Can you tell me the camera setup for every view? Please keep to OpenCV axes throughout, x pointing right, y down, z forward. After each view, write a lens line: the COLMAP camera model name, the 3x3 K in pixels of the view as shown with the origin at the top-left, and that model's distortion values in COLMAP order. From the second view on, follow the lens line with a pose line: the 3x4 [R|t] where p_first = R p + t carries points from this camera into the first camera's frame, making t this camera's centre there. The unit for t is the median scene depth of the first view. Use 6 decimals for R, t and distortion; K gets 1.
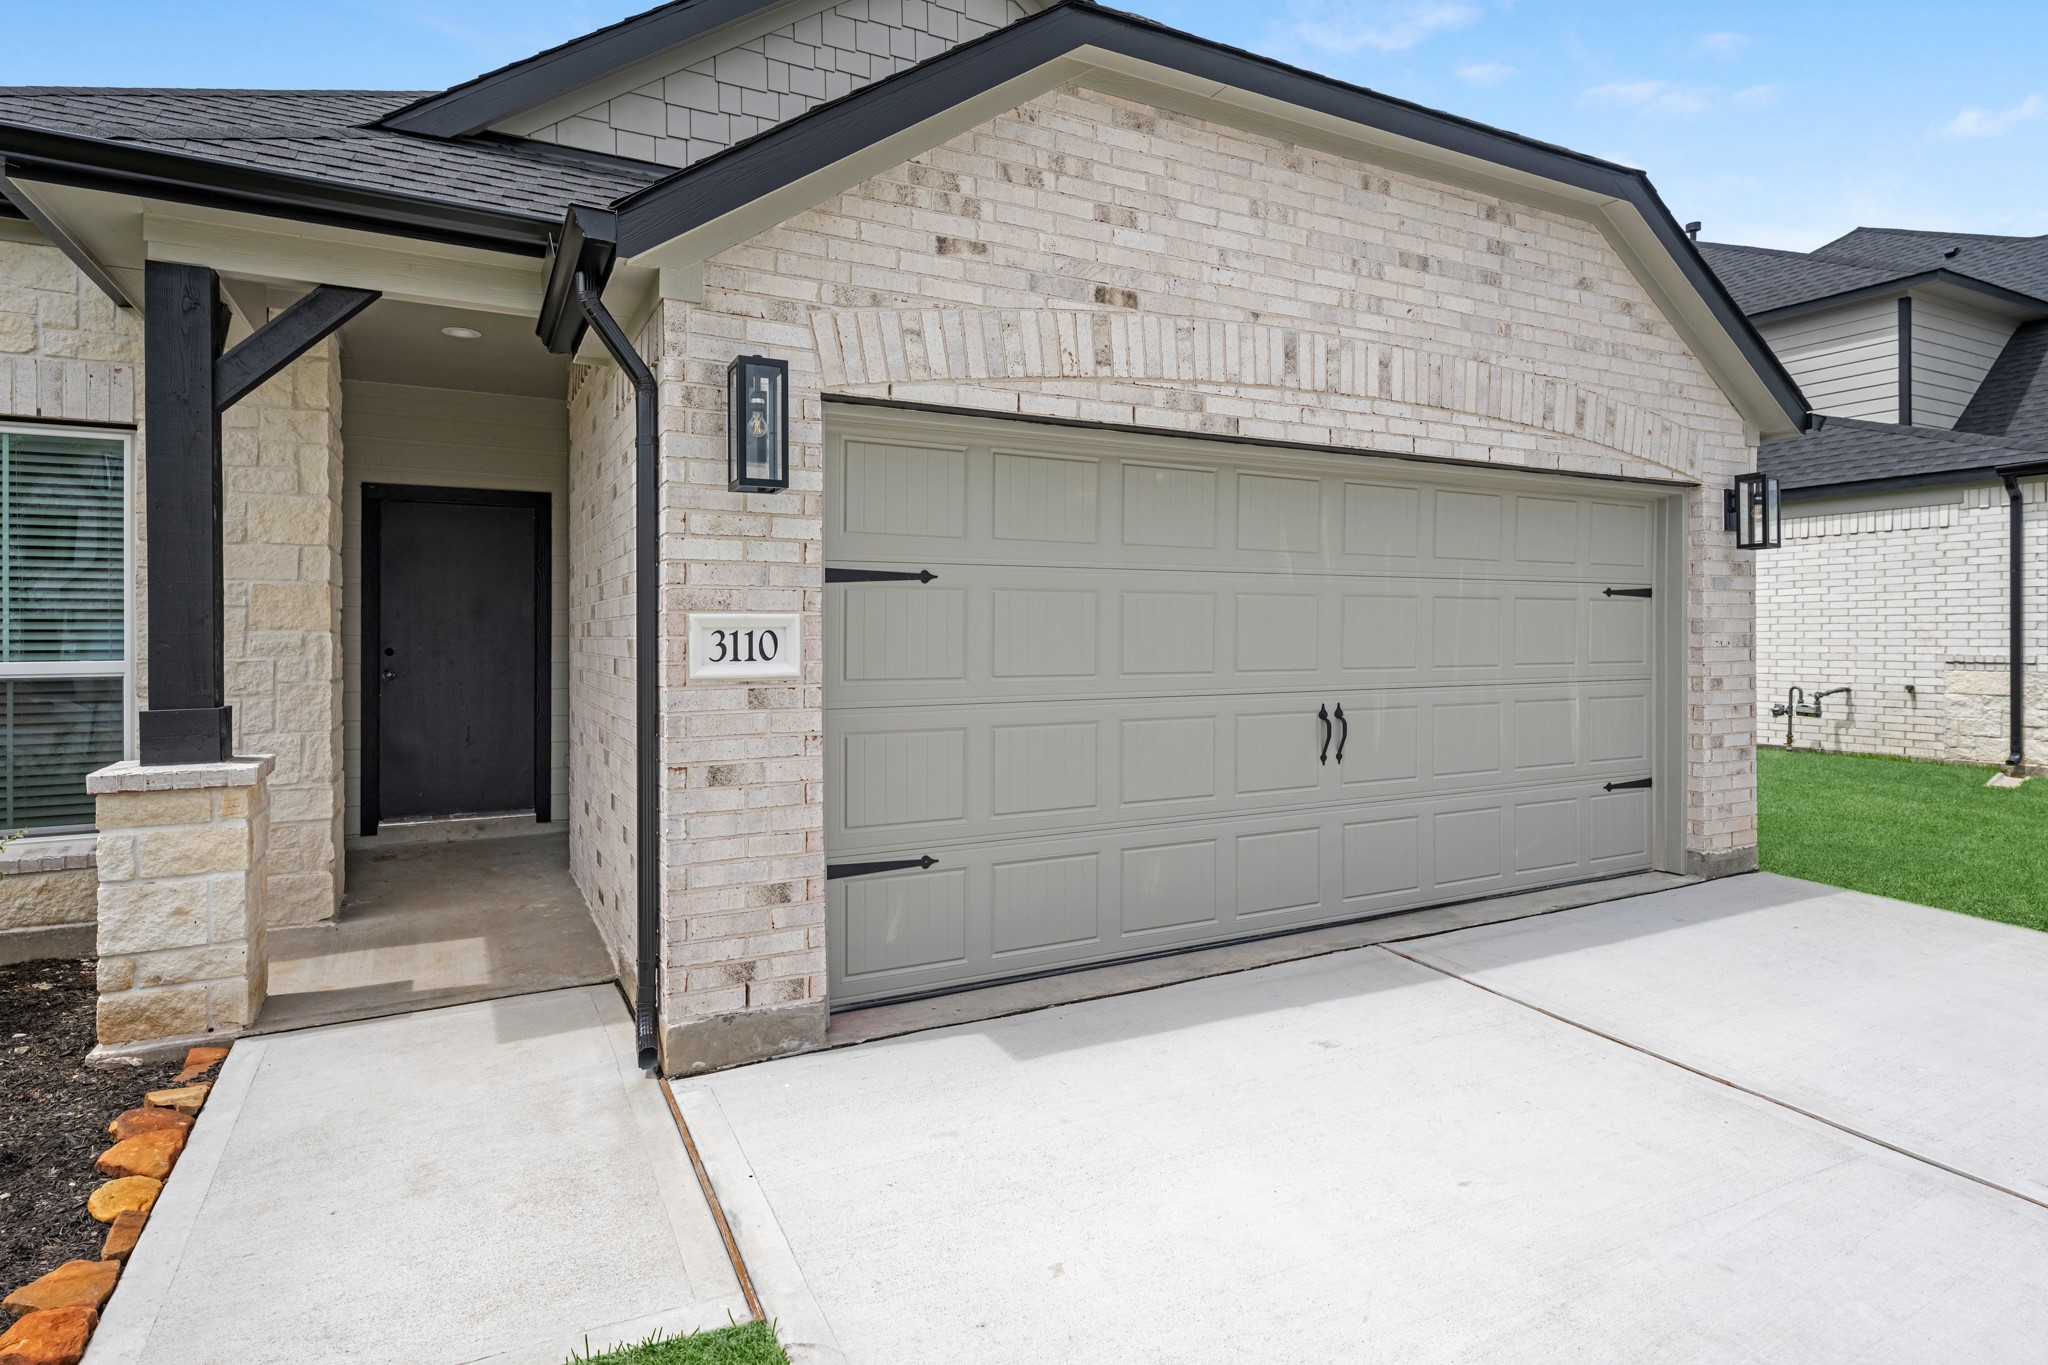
lens RADIAL K [[1070.5, 0, 1016.1], [0, 1070.5, 646.3], [0, 0, 1]] dist [0.004656, -0.000856]
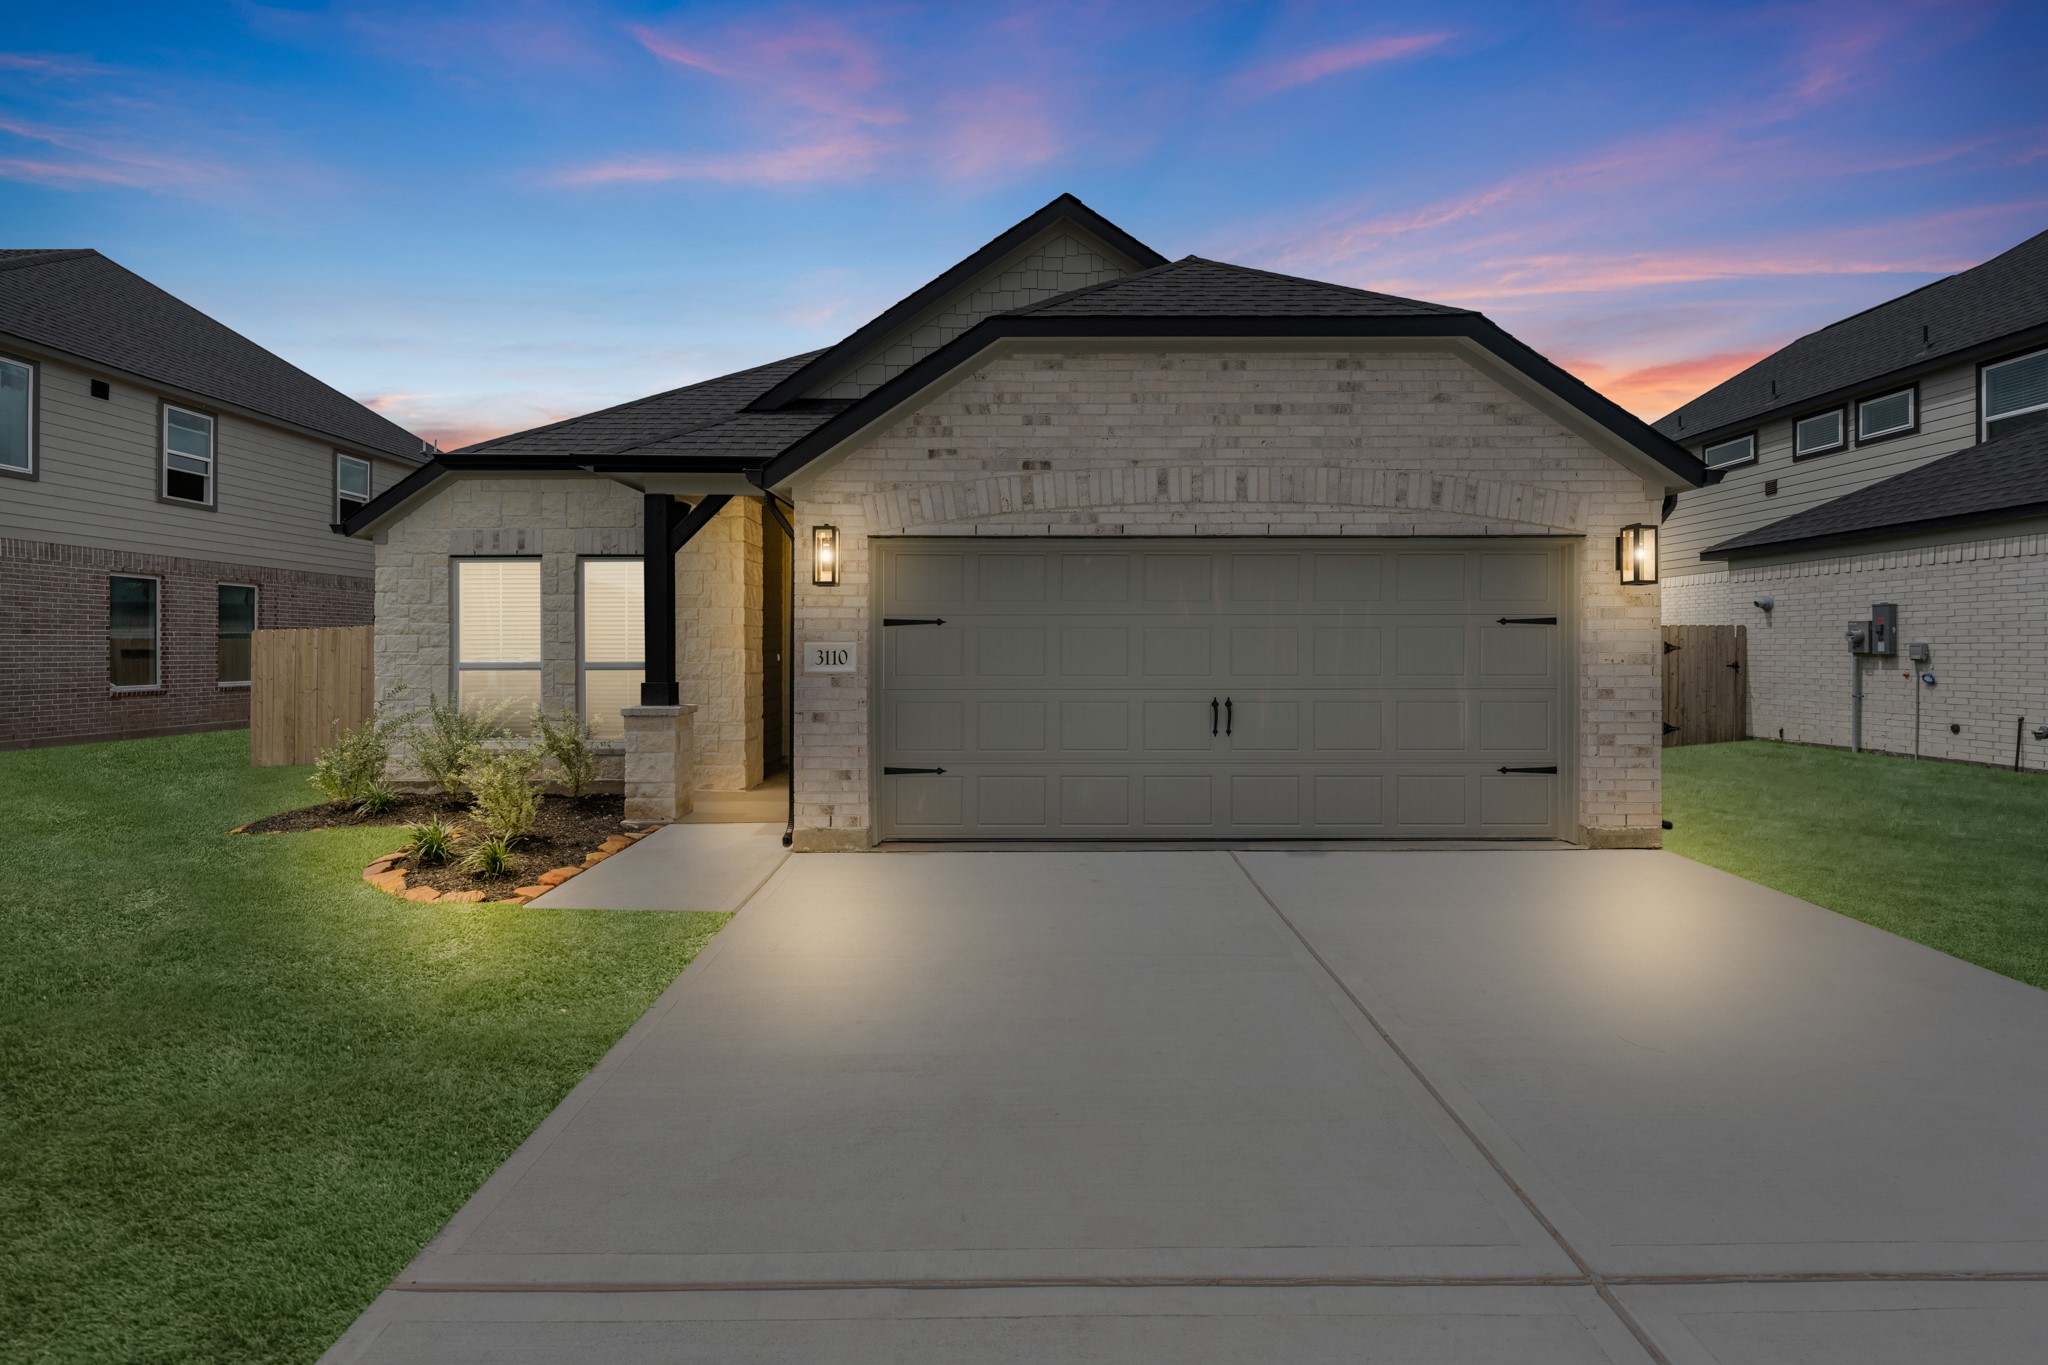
lens RADIAL K [[911.7, 0, 1026.0], [0, 911.7, 661.6], [0, 0, 1]] dist [0.005909, -0.000104]
pose [[0.888201, 0.009226, -0.459363, 0.743231], [-0.007369, 0.999956, 0.005835, -0.004651], [0.459397, -0.001798, 0.888229, -0.350184]]
